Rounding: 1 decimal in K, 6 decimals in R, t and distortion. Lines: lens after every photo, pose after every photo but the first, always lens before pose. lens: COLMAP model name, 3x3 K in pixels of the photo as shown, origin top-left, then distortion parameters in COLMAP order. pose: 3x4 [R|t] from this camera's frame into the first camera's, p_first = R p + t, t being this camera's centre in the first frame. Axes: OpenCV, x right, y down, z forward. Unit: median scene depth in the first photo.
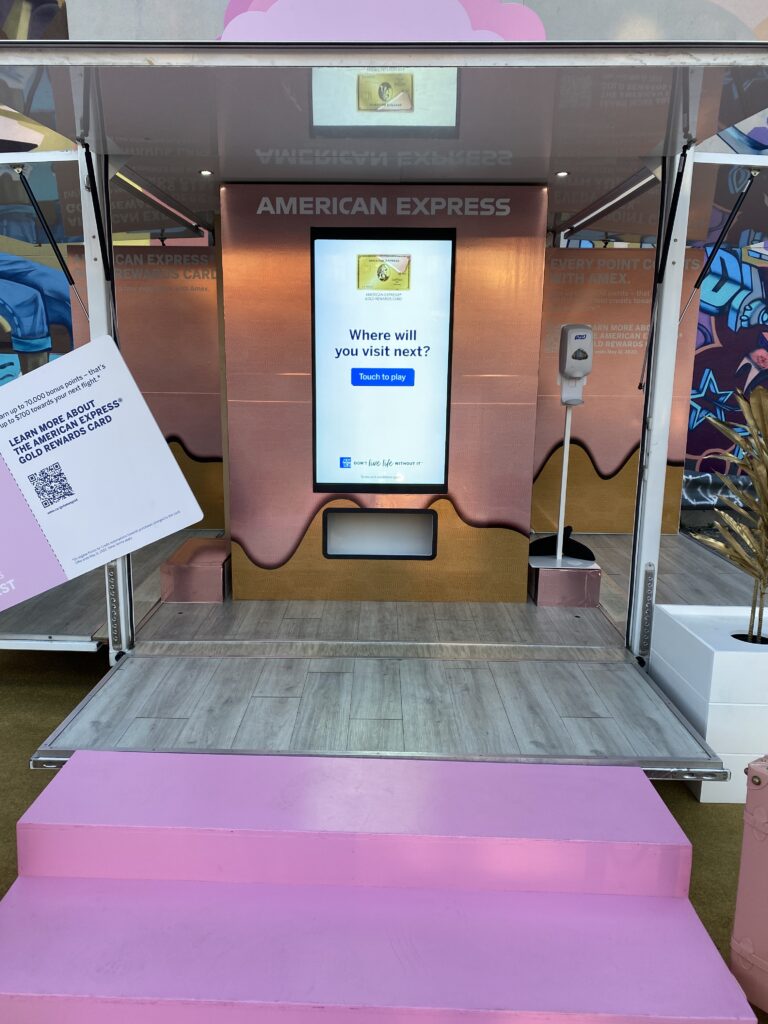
lens RADIAL K [[776.3, 0, 360.7], [0, 776.3, 512.8], [0, 0, 1]] dist [0.042216, -0.010795]
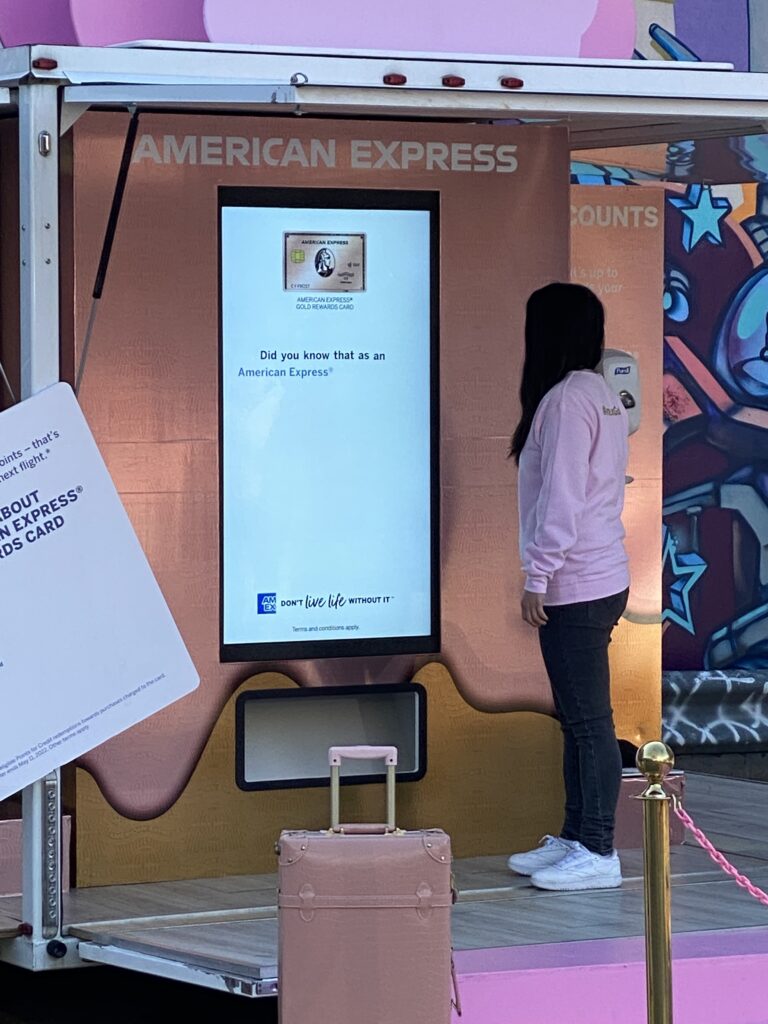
lens RADIAL K [[4095.8, 0, 384.0], [0, 4095.8, 512.0], [0, 0, 1]] dist [0.328791, 7.714676]
pose [[0.856029, -0.031774, 0.515950, -1.509301], [0.116408, 0.984321, -0.132517, 0.275189], [-0.503650, 0.173499, 0.846307, -1.542467]]
